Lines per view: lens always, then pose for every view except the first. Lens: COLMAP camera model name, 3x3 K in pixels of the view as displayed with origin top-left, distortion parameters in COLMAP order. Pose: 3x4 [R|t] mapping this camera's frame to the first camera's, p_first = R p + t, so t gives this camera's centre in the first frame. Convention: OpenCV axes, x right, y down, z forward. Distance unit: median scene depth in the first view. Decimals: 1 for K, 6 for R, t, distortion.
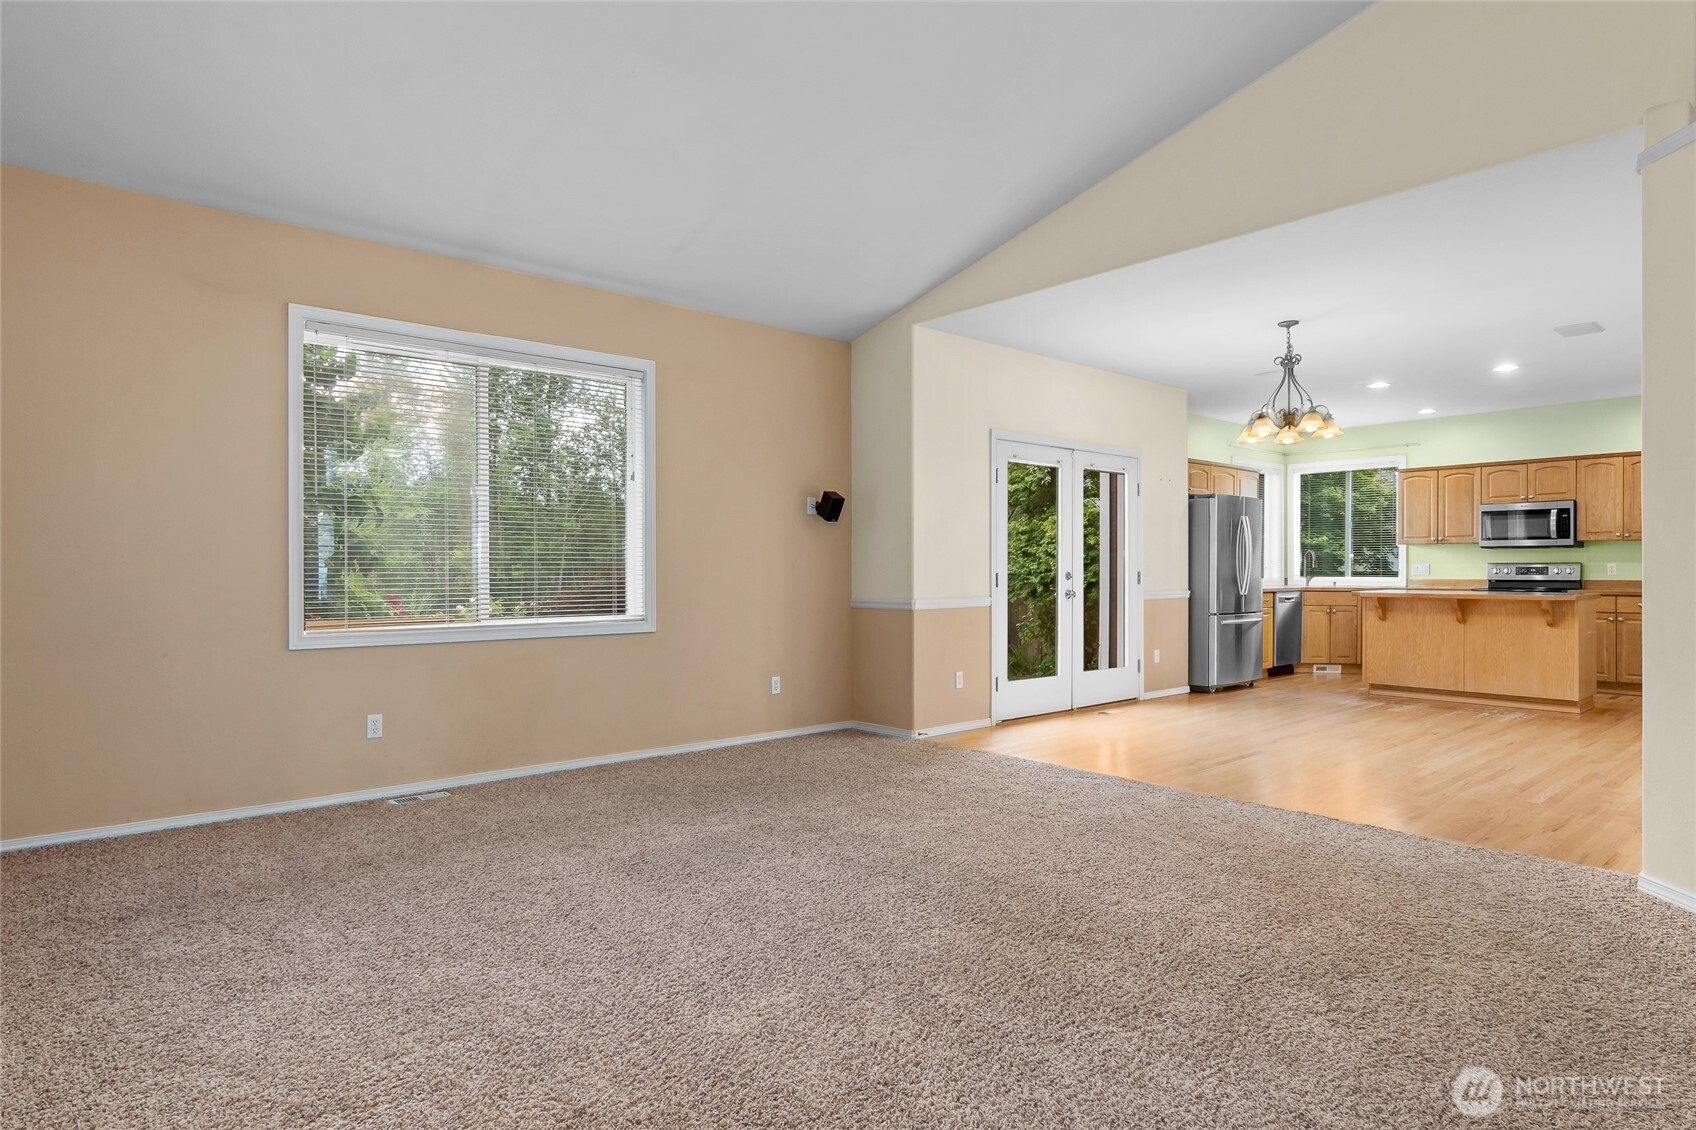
lens RADIAL K [[946.0, 0, 852.9], [0, 946.0, 570.5], [0, 0, 1]] dist [0.000799, 0.003673]
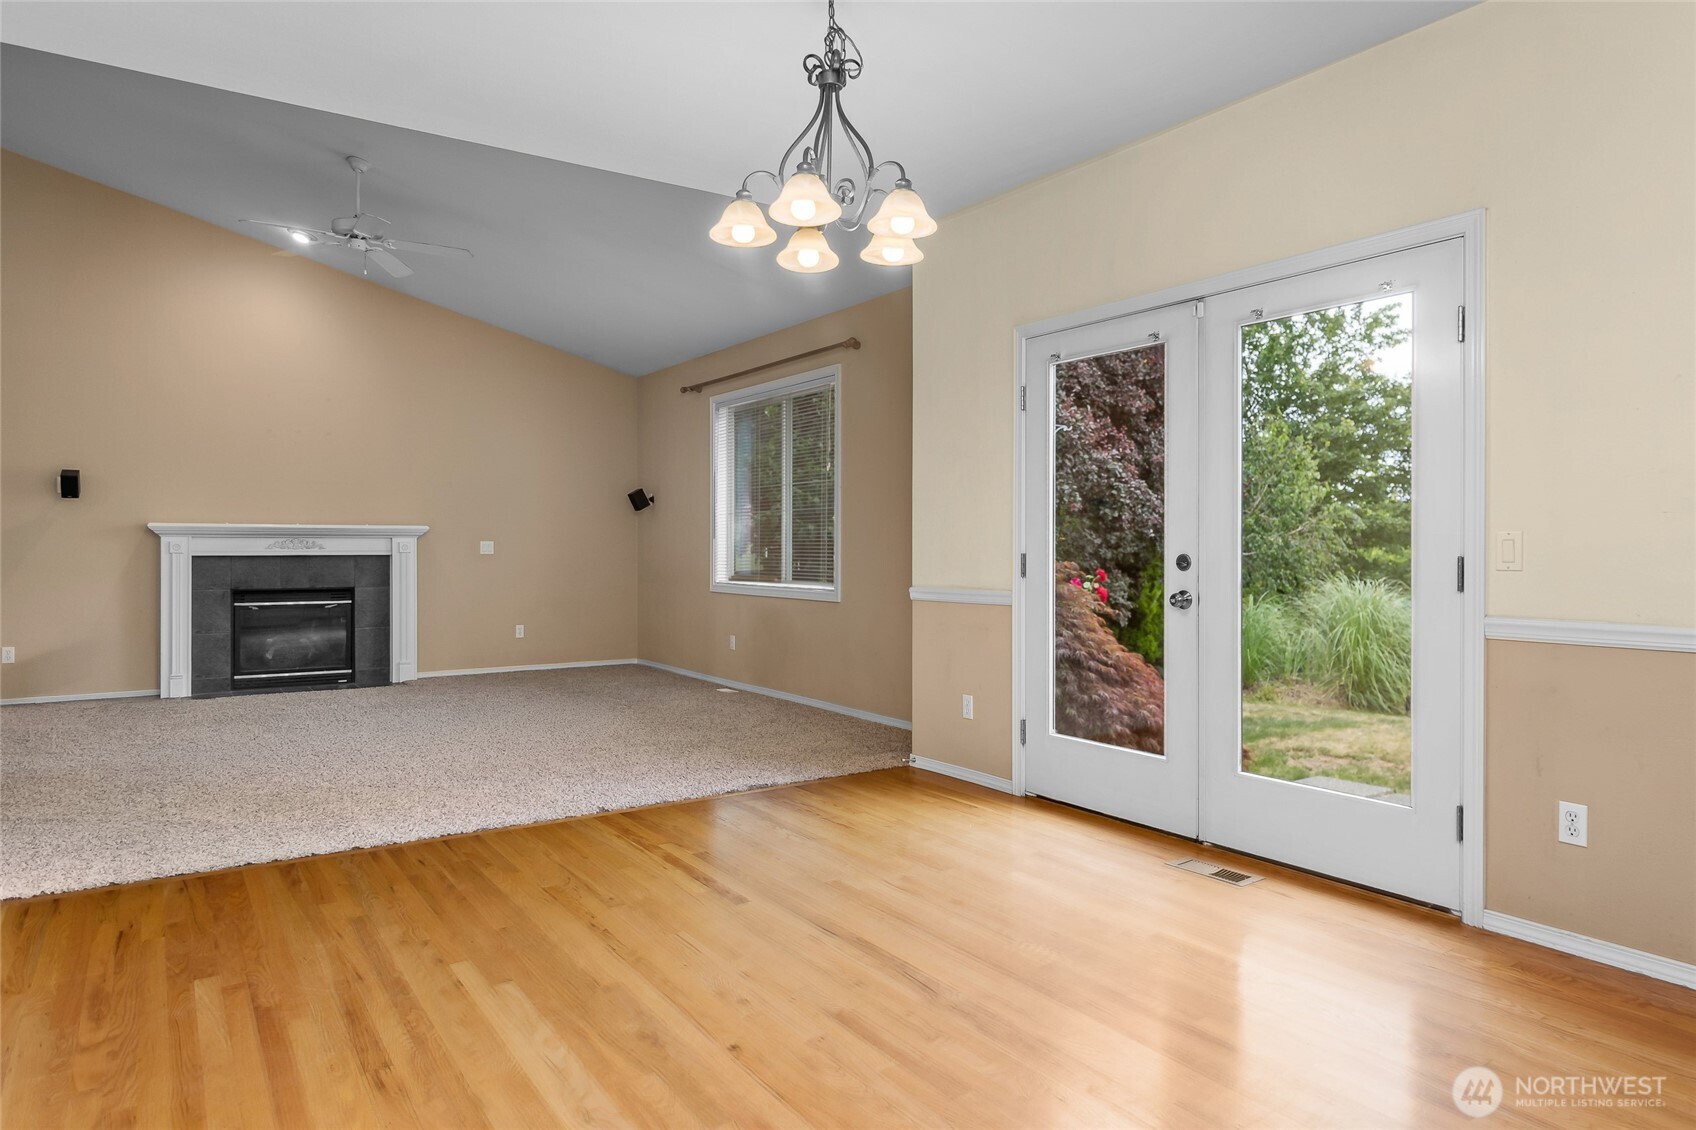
lens RADIAL K [[1042.7, 0, 846.5], [0, 1042.7, 549.9], [0, 0, 1]] dist [-0.000395, -0.003608]
pose [[-0.136813, 0.003504, -0.990591, 0.646755], [-0.002485, 0.999989, 0.003880, -0.001705], [0.990594, 0.002993, -0.136803, 0.743816]]
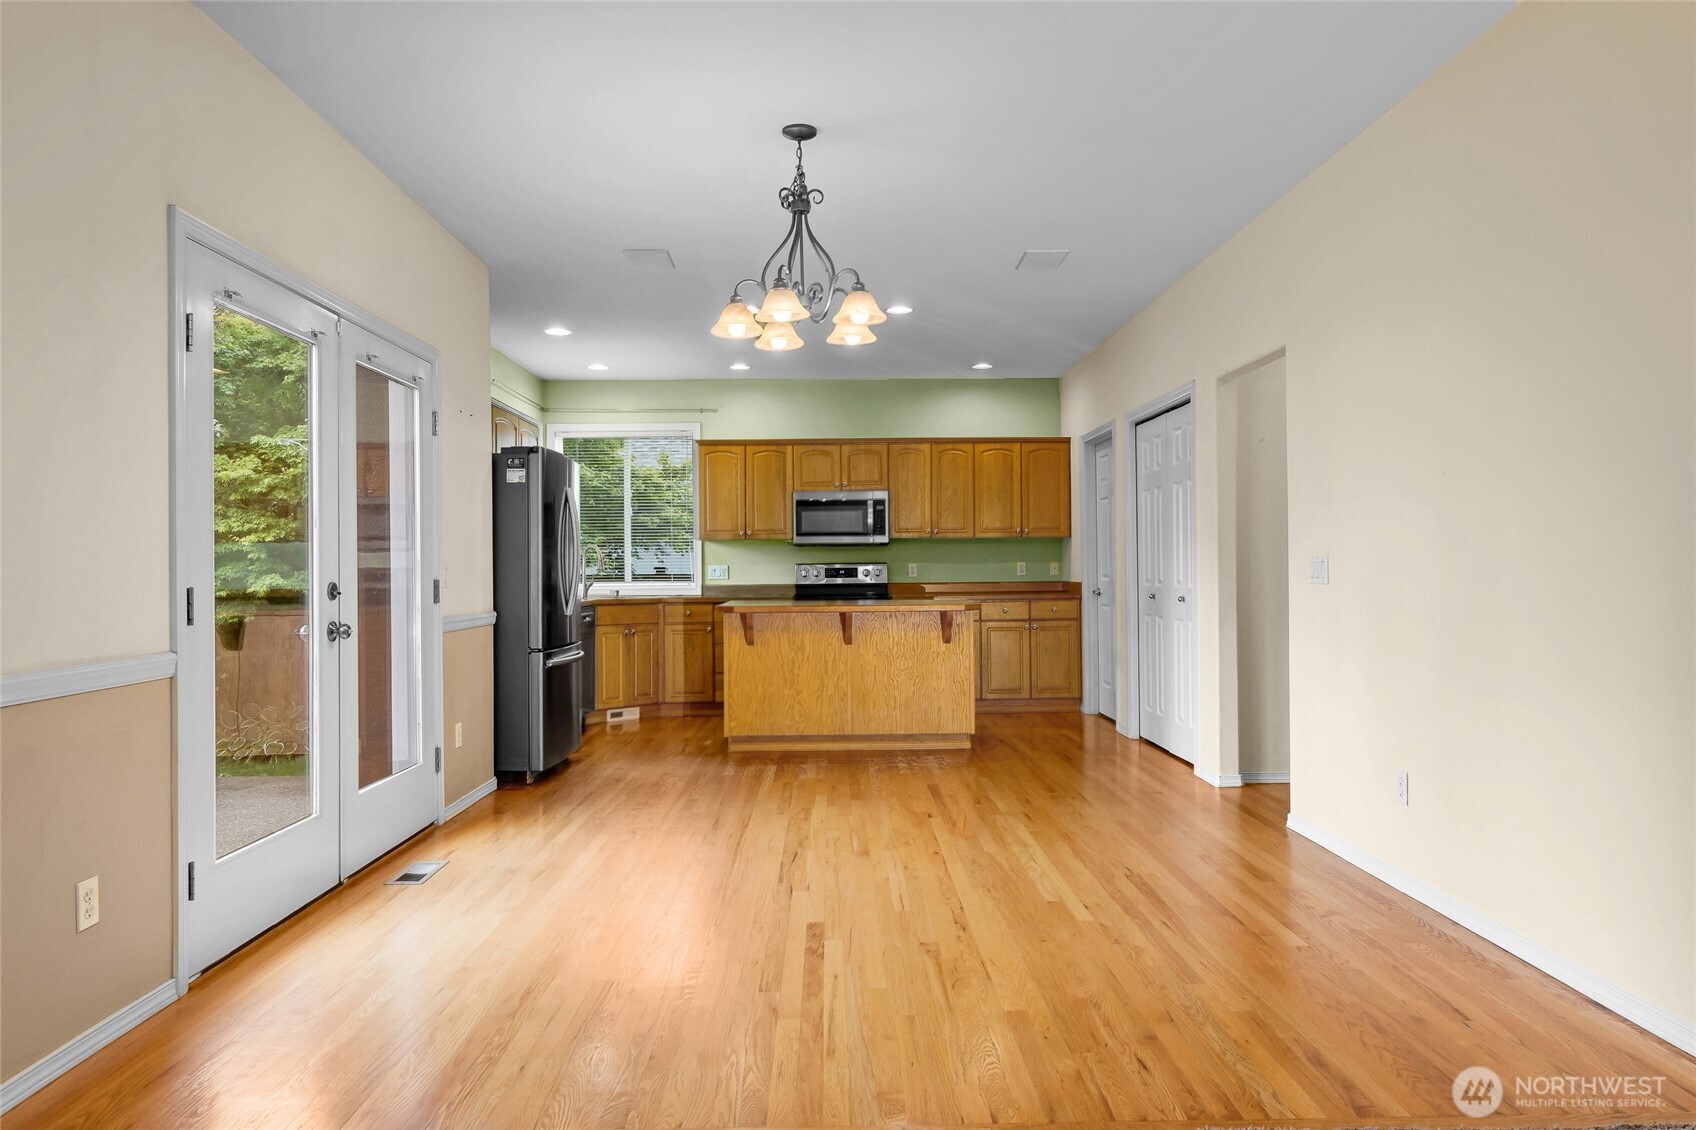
lens RADIAL K [[1084.0, 0, 843.5], [0, 1084.0, 558.0], [0, 0, 1]] dist [0.009986, 0.002232]
pose [[0.652936, 0.003887, 0.757403, -0.005861], [0.009212, 0.999872, -0.013072, -0.000597], [-0.757357, 0.015513, 0.652817, 0.391863]]
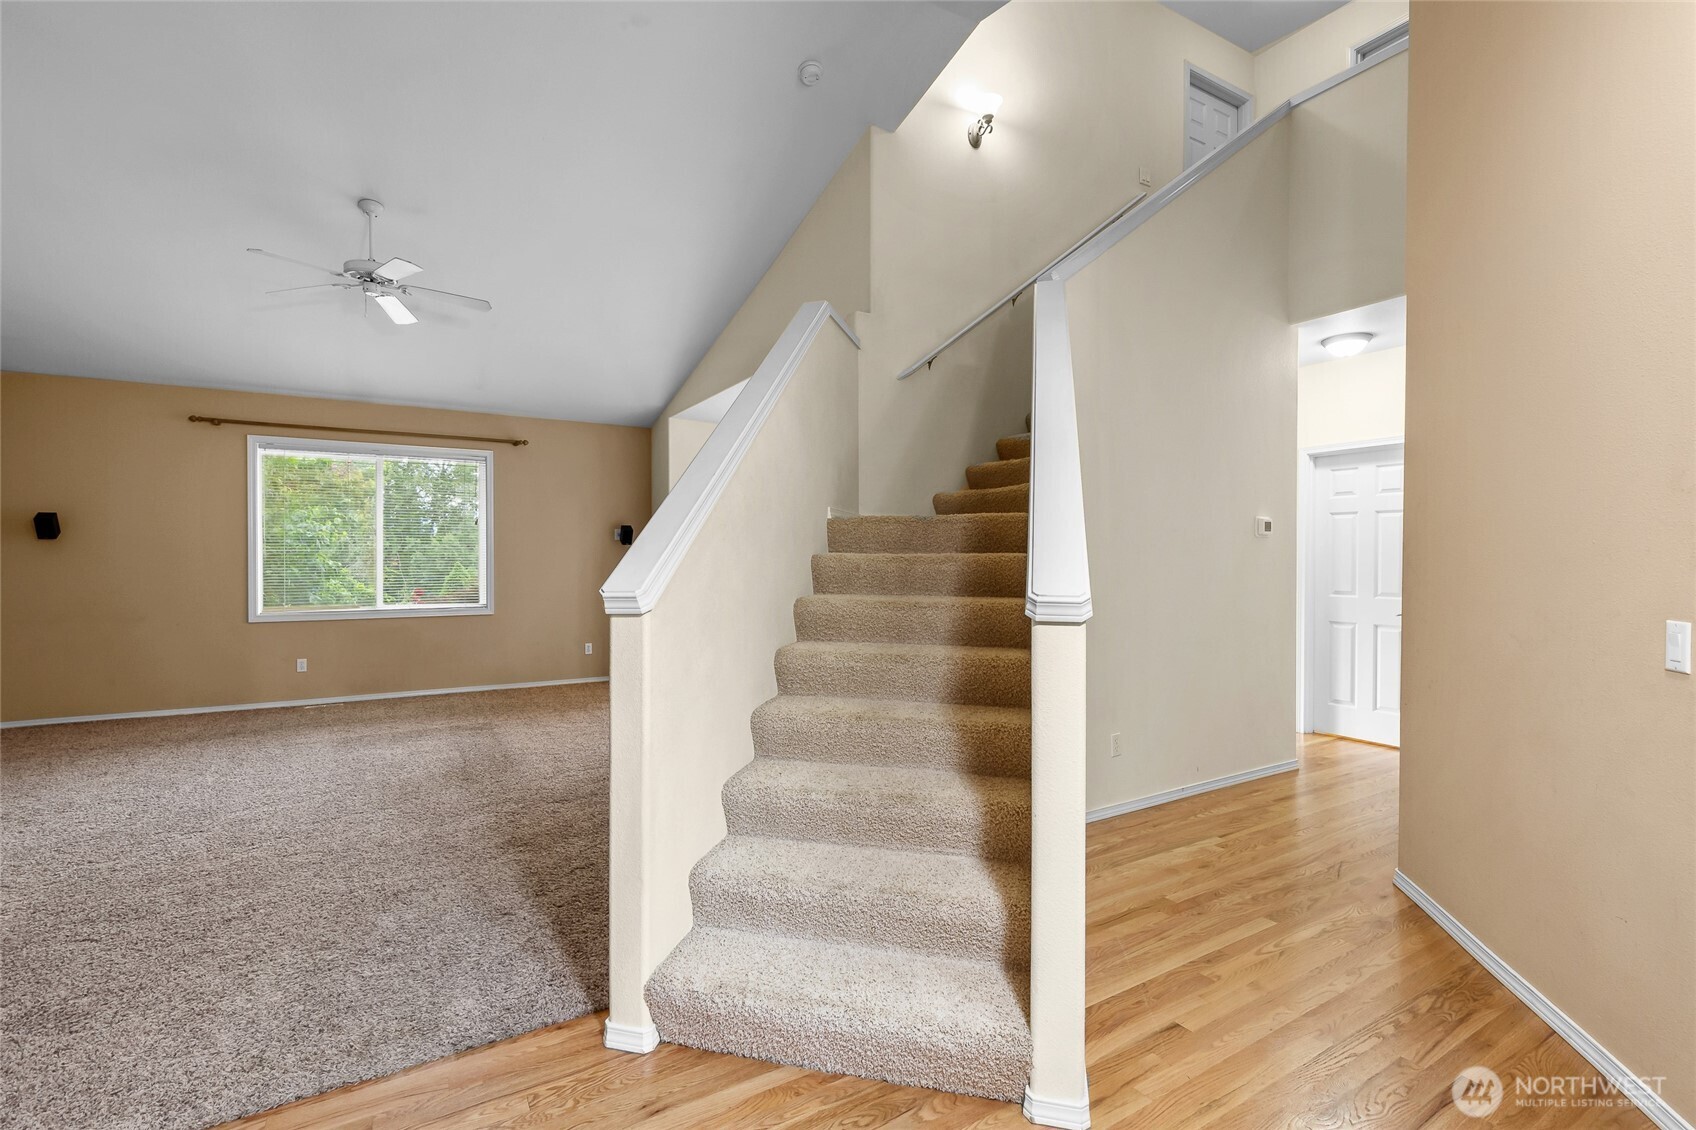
lens RADIAL K [[735.4, 0, 848.4], [0, 735.4, 564.5], [0, 0, 1]] dist [-0.006510, 0.000558]
pose [[0.981880, -0.004354, -0.189452, 0.407752], [0.004696, 0.999988, 0.001356, -0.013395], [0.189444, -0.002221, 0.981889, -0.092147]]
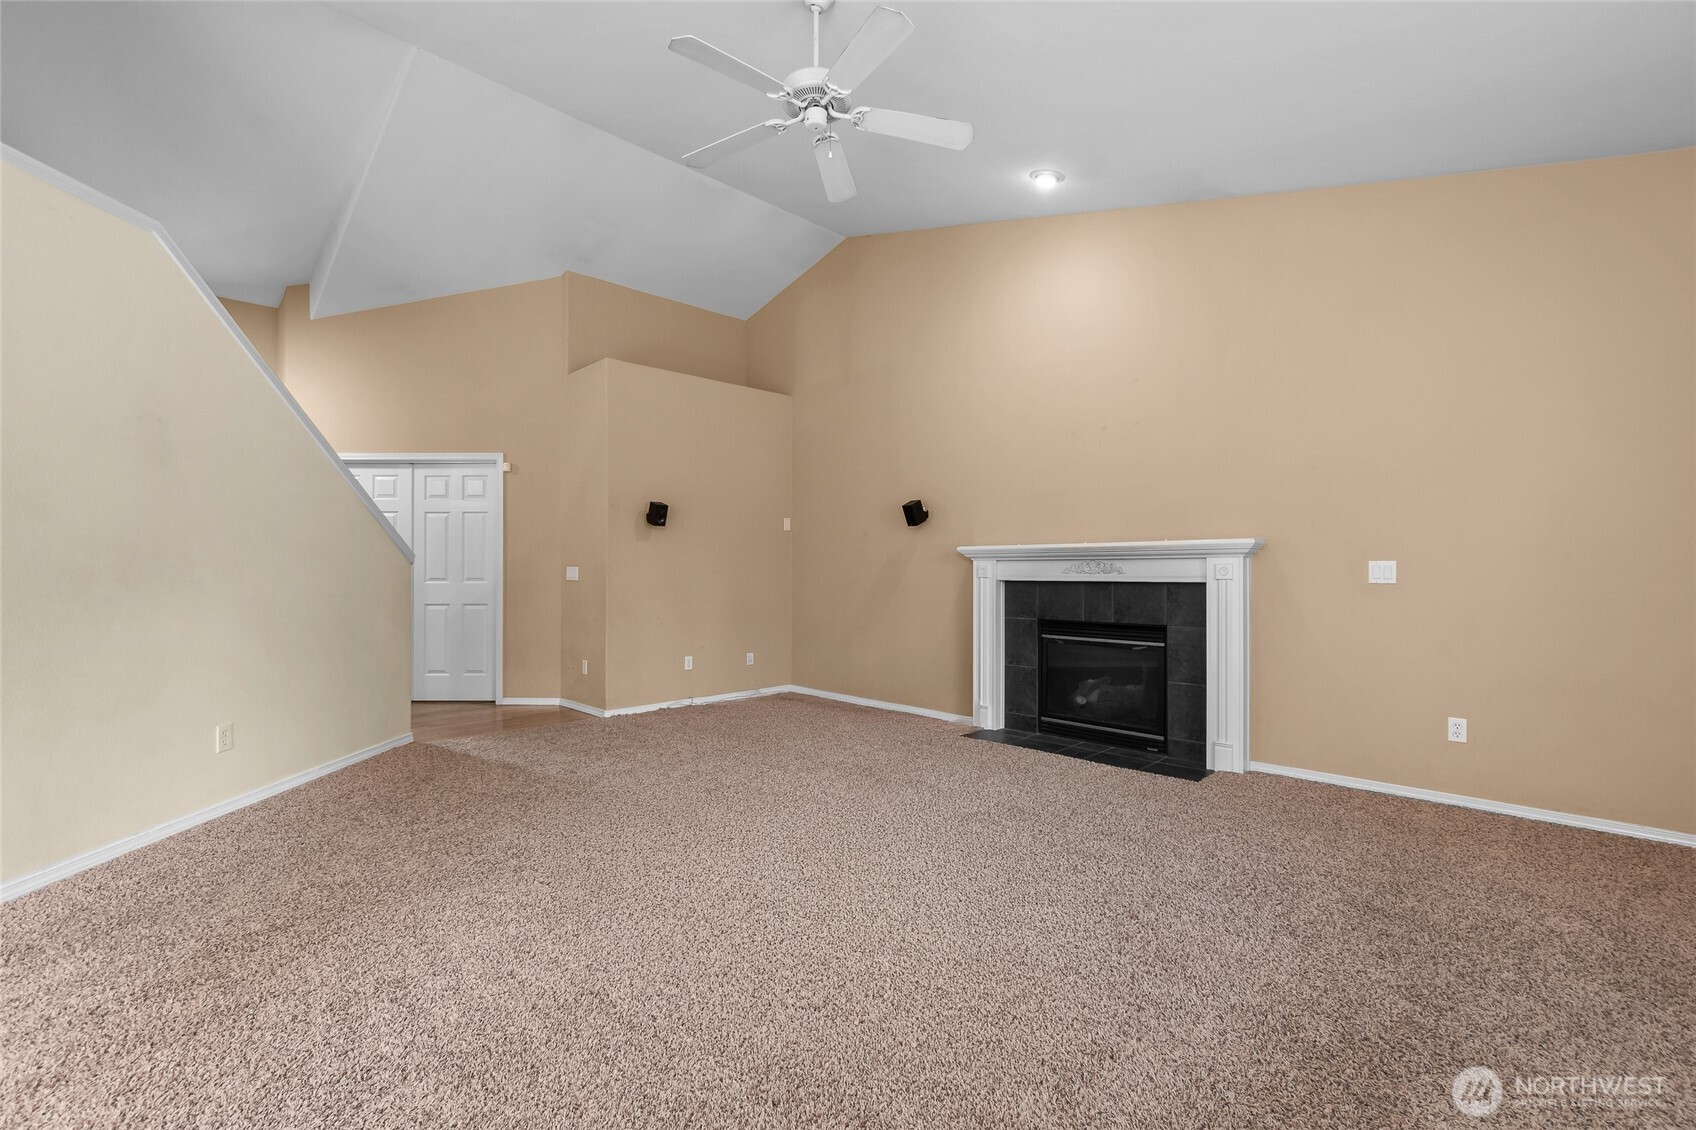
lens RADIAL K [[735.4, 0, 845.7], [0, 735.4, 562.6], [0, 0, 1]] dist [-0.006510, 0.000558]
pose [[-0.999001, 0.000734, -0.044681, -0.000448], [0.001189, 0.999948, -0.010144, -0.000489], [0.044671, -0.010187, -0.998950, 0.651789]]
